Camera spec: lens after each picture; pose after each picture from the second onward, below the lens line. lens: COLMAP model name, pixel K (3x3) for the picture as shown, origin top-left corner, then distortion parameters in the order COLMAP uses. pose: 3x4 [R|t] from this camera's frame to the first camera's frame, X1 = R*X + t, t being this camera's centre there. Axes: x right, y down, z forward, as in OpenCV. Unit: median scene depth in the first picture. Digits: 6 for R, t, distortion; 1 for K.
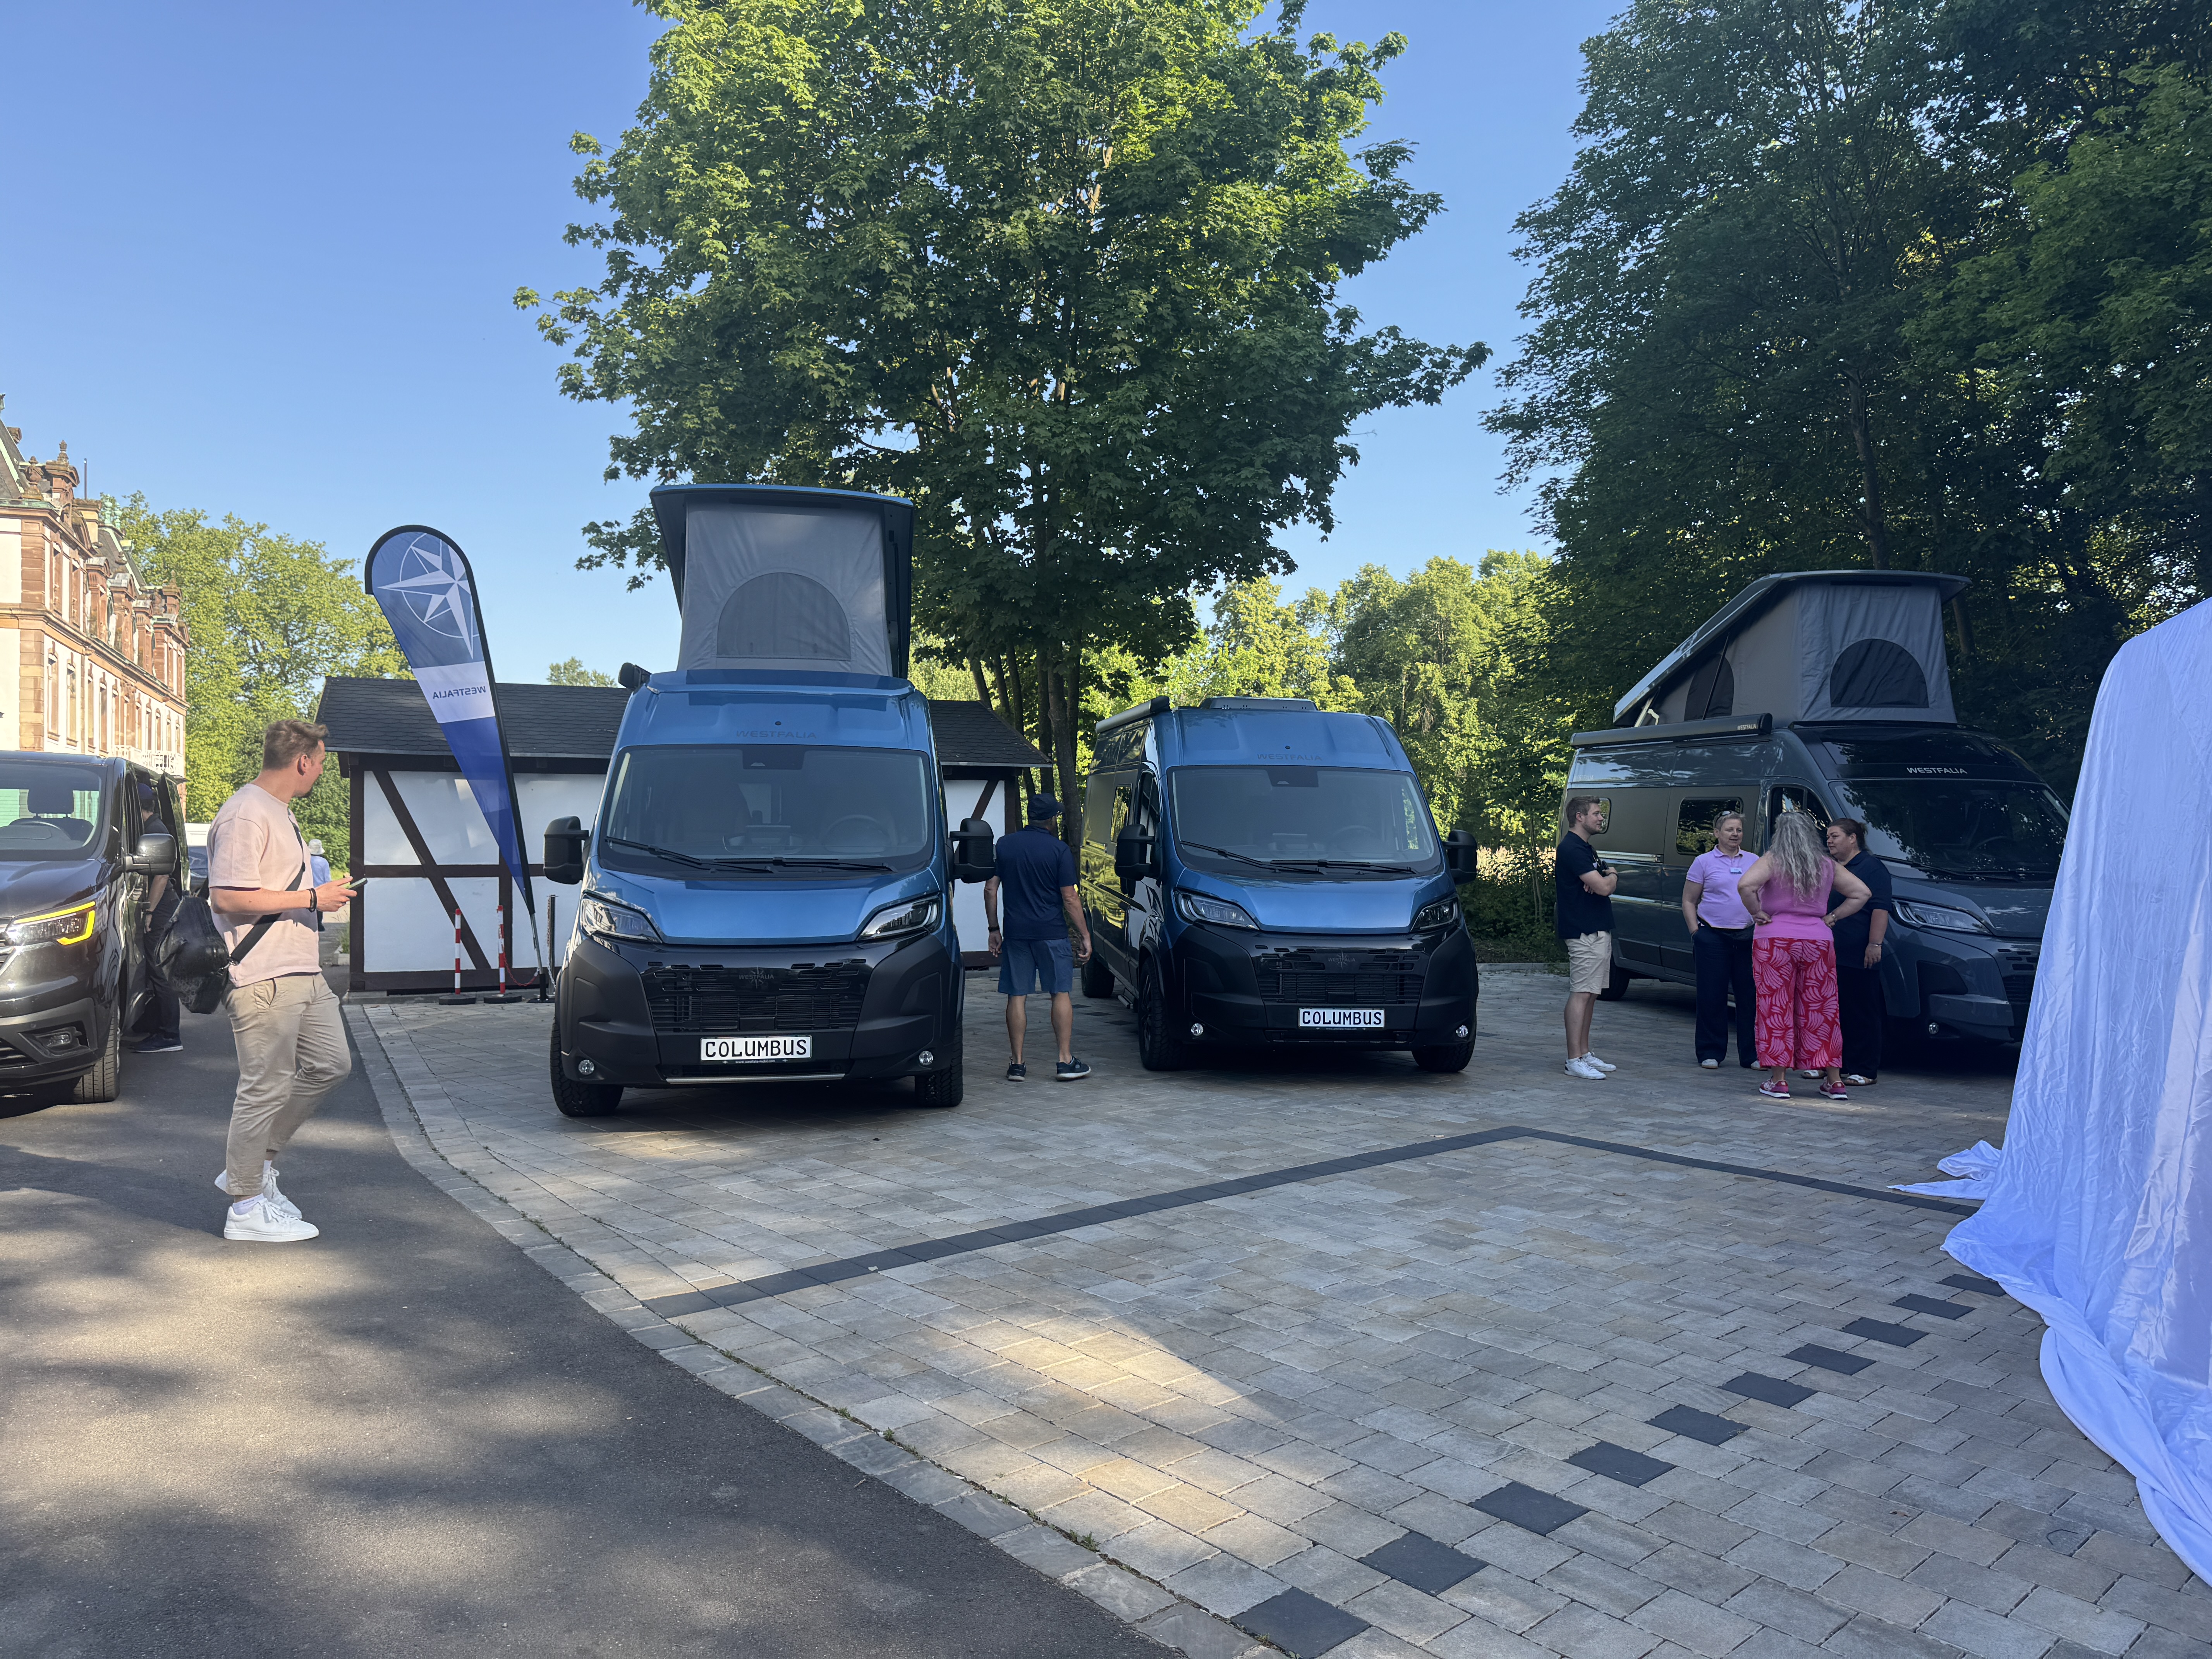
lens RADIAL K [[1573.0, 0, 1106.0], [0, 1573.0, 829.5], [0, 0, 1]] dist [0.018748, -0.035015]
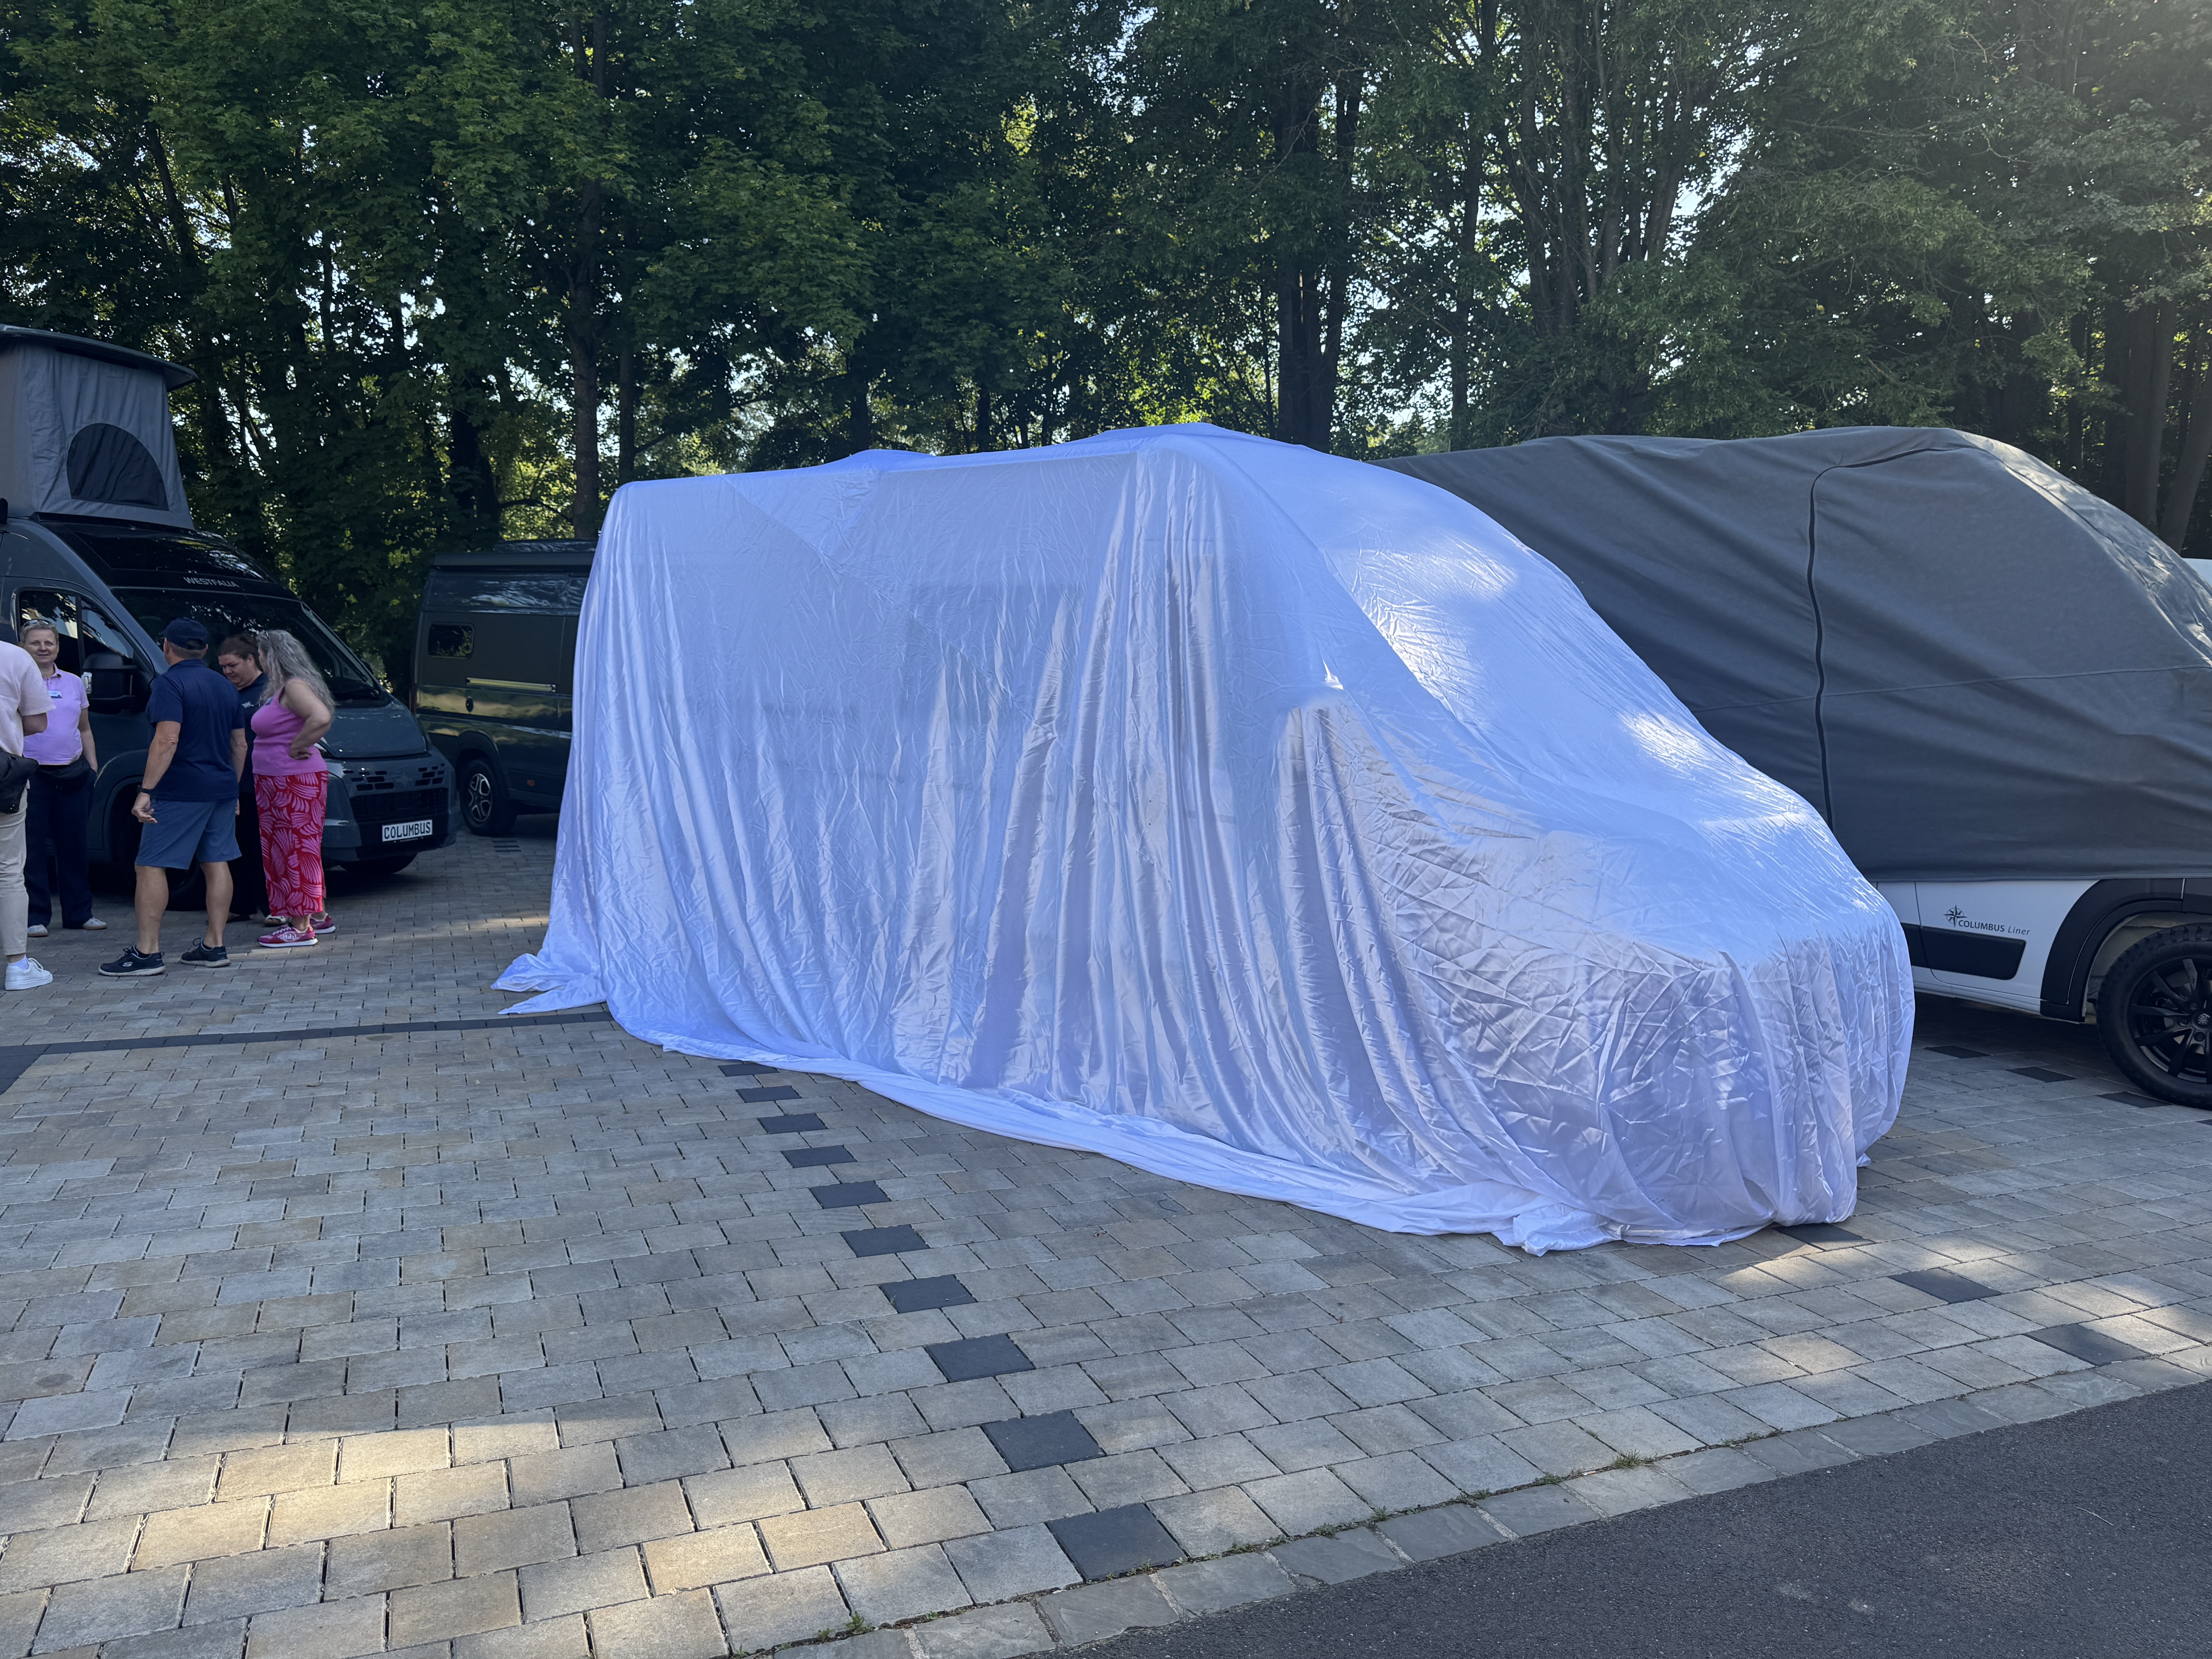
lens RADIAL K [[1573.0, 0, 1106.0], [0, 1573.0, 829.5], [0, 0, 1]] dist [0.018748, -0.035015]
pose [[0.302918, -0.091757, 0.948589, -0.366210], [-0.019705, 0.994538, 0.102494, 0.003155], [-0.952813, -0.049739, 0.299456, 0.397102]]
